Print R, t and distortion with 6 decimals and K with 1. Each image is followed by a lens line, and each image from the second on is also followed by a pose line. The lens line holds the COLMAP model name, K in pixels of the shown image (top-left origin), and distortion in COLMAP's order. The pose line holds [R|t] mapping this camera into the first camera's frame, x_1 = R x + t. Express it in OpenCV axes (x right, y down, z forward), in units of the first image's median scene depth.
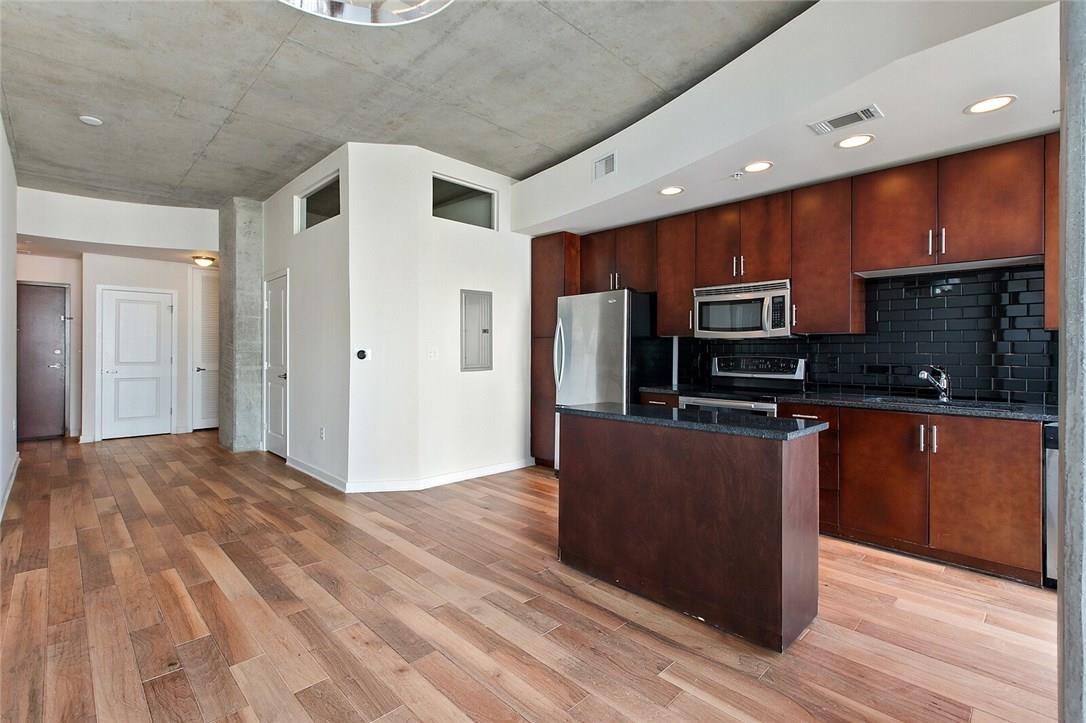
lens RADIAL K [[489.3, 0, 517.9], [0, 489.3, 348.8], [0, 0, 1]] dist [0.004780, -0.001260]
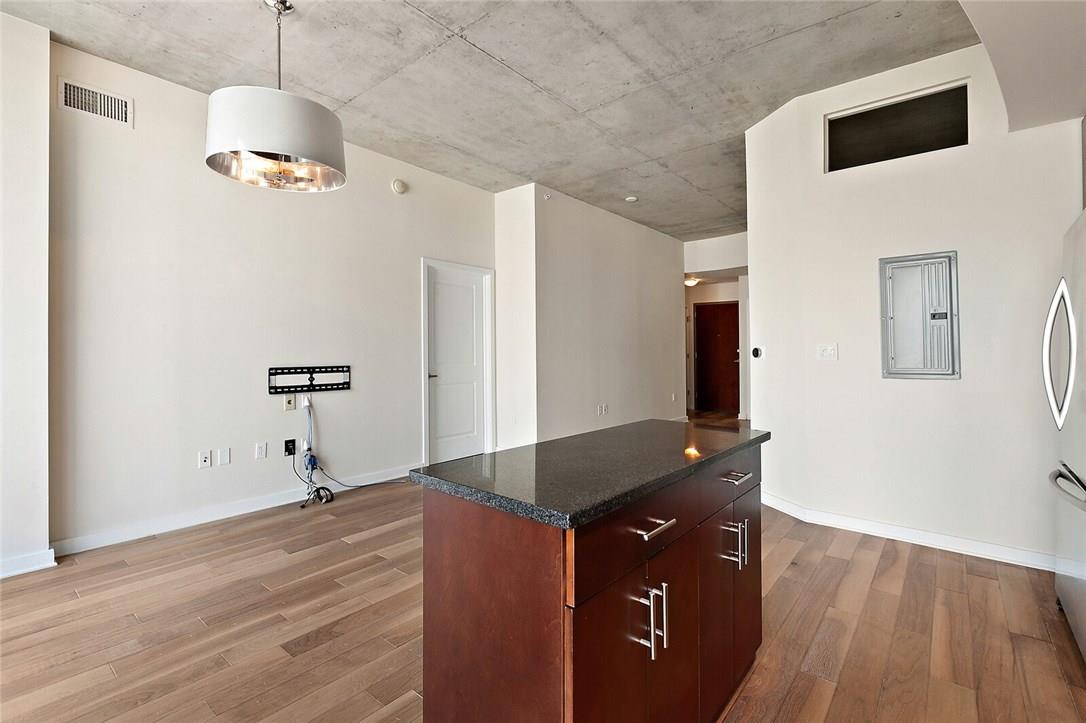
lens RADIAL K [[489.3, 0, 549.0], [0, 489.3, 348.3], [0, 0, 1]] dist [0.004780, -0.001260]
pose [[0.146673, -0.007565, -0.989156, 0.635498], [0.007729, 0.999949, -0.006501, 0.007301], [0.989155, -0.006691, 0.146724, 0.556770]]
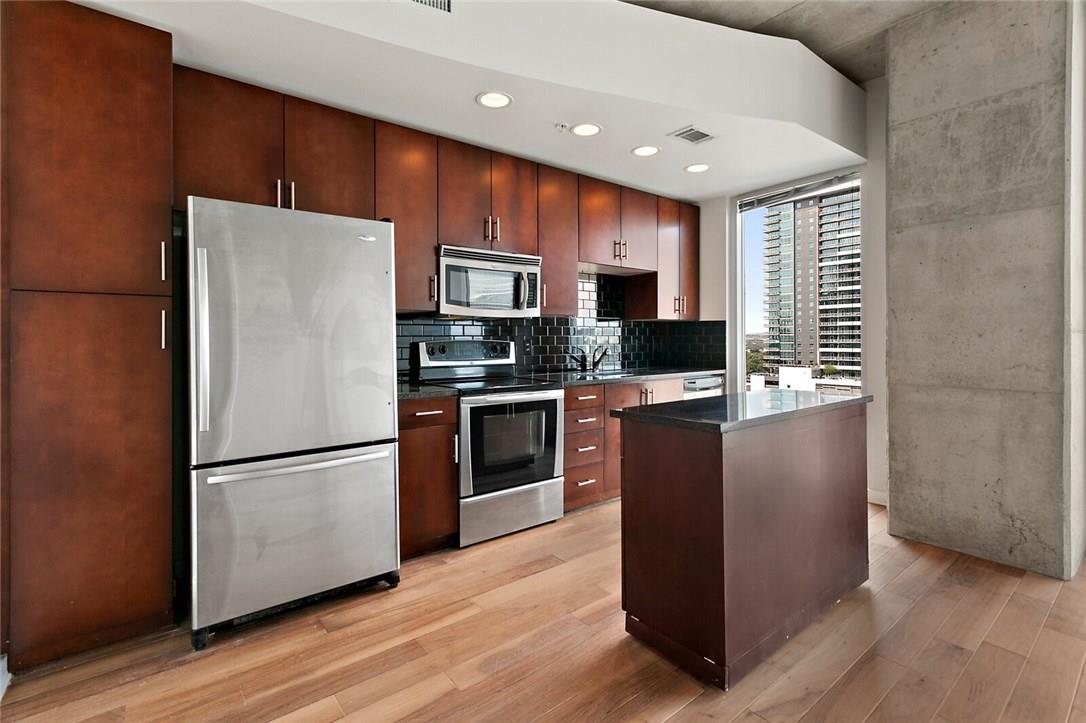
lens RADIAL K [[489.3, 0, 544.3], [0, 489.3, 342.1], [0, 0, 1]] dist [0.004780, -0.001260]
pose [[0.086325, -0.009438, 0.996222, -0.378571], [-0.000540, 0.999955, 0.009520, 0.012876], [-0.996267, -0.001360, 0.086316, 0.876407]]
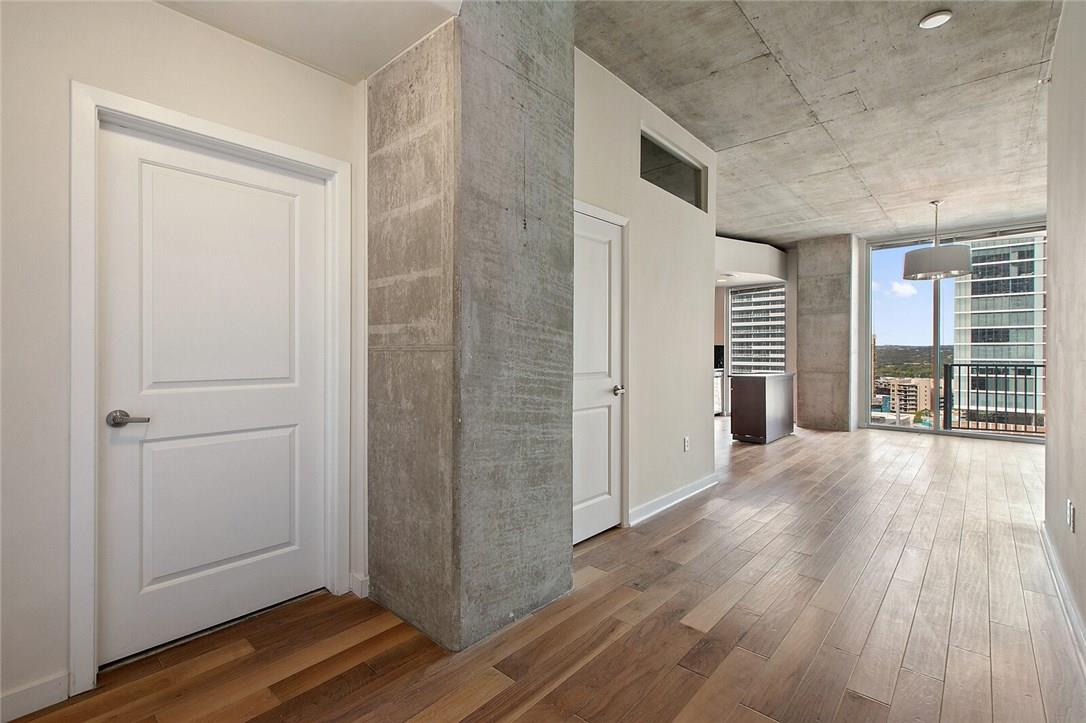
lens RADIAL K [[489.3, 0, 542.9], [0, 489.3, 355.8], [0, 0, 1]] dist [0.004780, -0.001260]
pose [[-0.093647, -0.011735, 0.995536, -1.565741], [-0.009118, 0.999899, 0.010929, 0.005159], [-0.995564, -0.008054, -0.093745, 1.696740]]
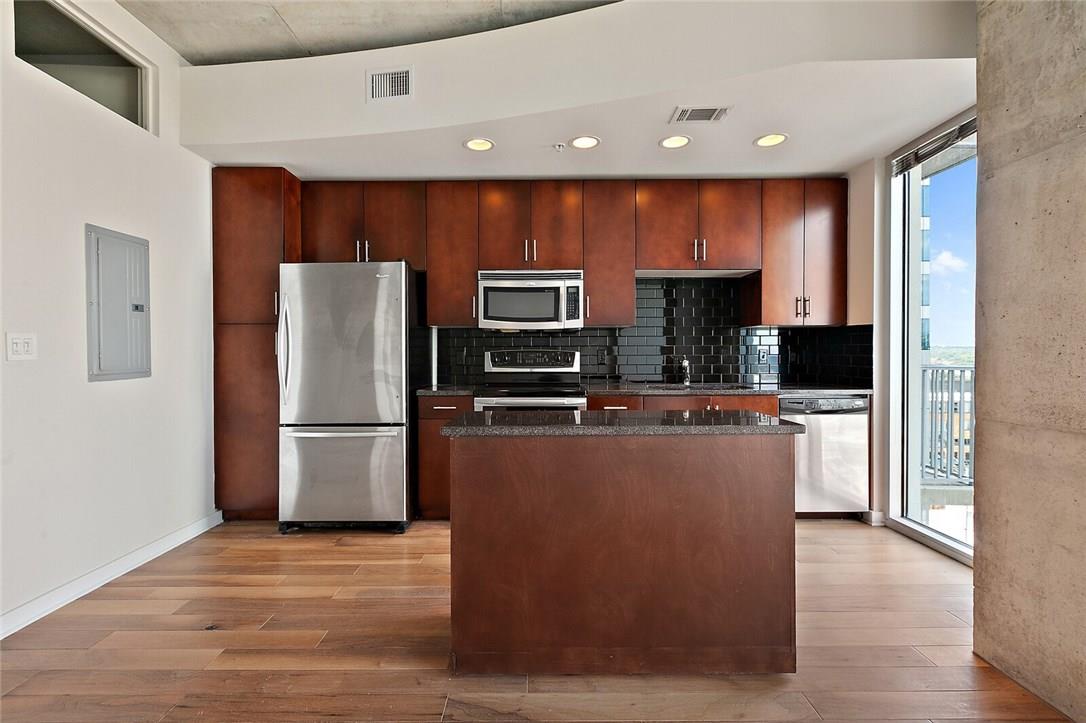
lens RADIAL K [[489.3, 0, 537.9], [0, 489.3, 355.8], [0, 0, 1]] dist [0.004780, -0.001260]
pose [[0.684550, -0.010939, 0.728884, -0.219055], [0.001397, 0.999905, 0.013695, 0.015775], [-0.728965, -0.008357, 0.684500, 0.376345]]
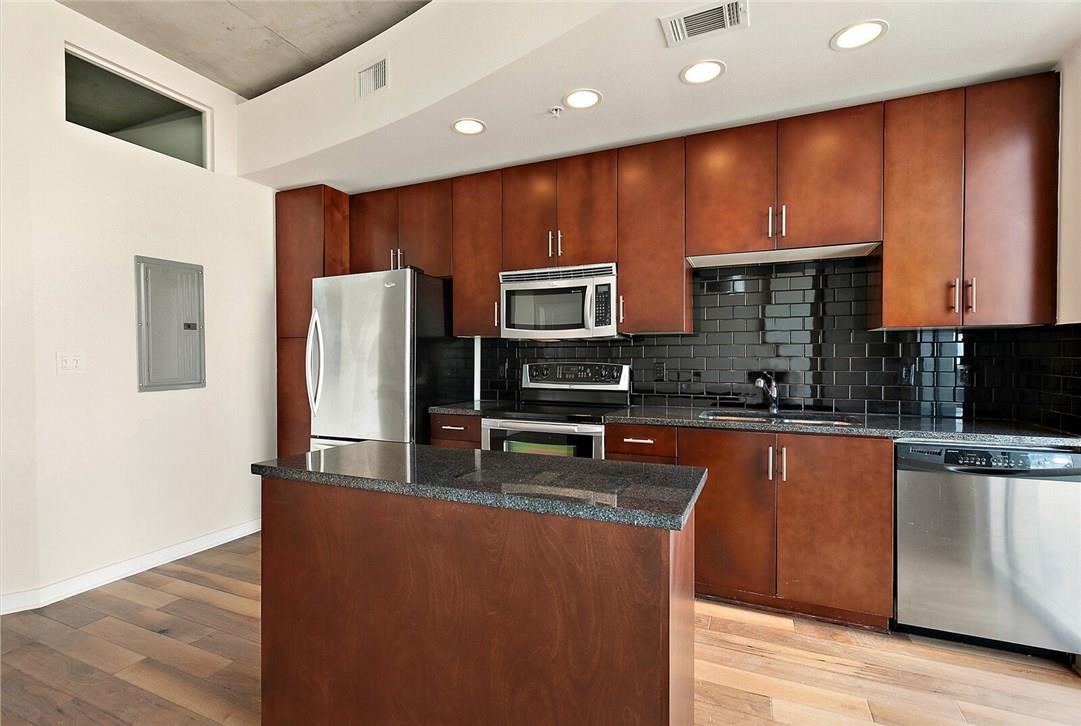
lens RADIAL K [[511.7, 0, 528.0], [0, 511.7, 363.0], [0, 0, 1]] dist [0.003638, 0.000445]
pose [[0.919846, -0.011010, 0.392124, 0.101383], [0.004174, 0.999824, 0.018280, 0.001171], [-0.392256, -0.015178, 0.919731, 0.292758]]
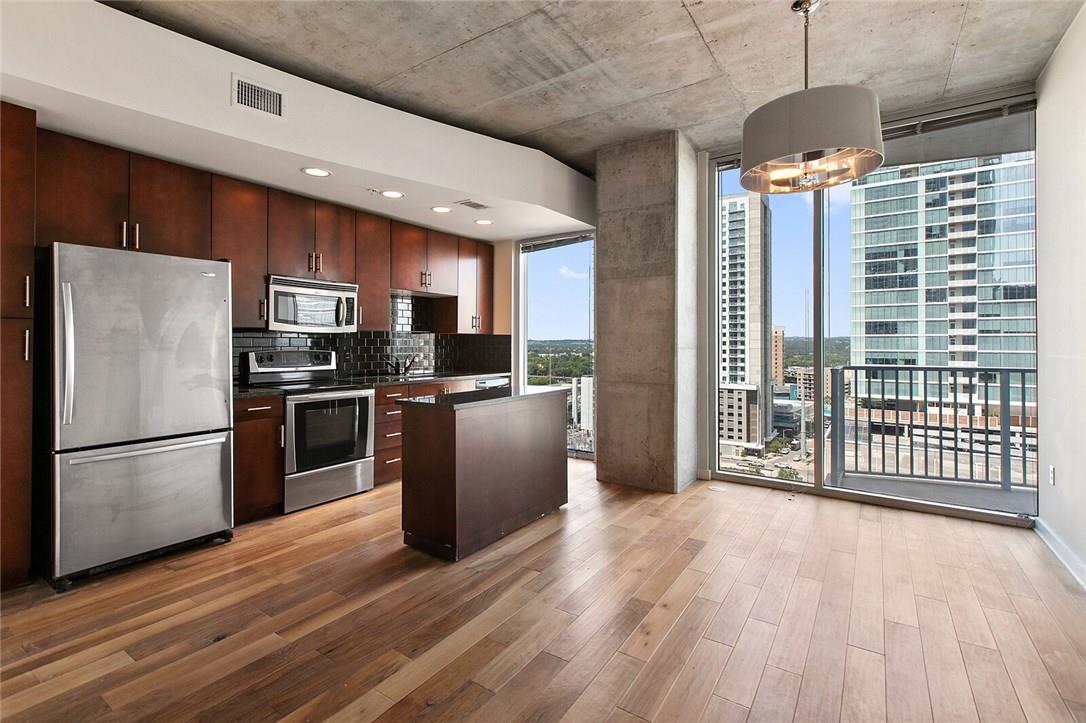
lens RADIAL K [[489.3, 0, 537.0], [0, 489.3, 339.8], [0, 0, 1]] dist [0.004780, -0.001260]
pose [[-0.216668, 0.002293, 0.976243, -0.687973], [-0.009905, 0.999941, -0.004547, -0.006683], [-0.976195, -0.010655, -0.216633, 0.797870]]
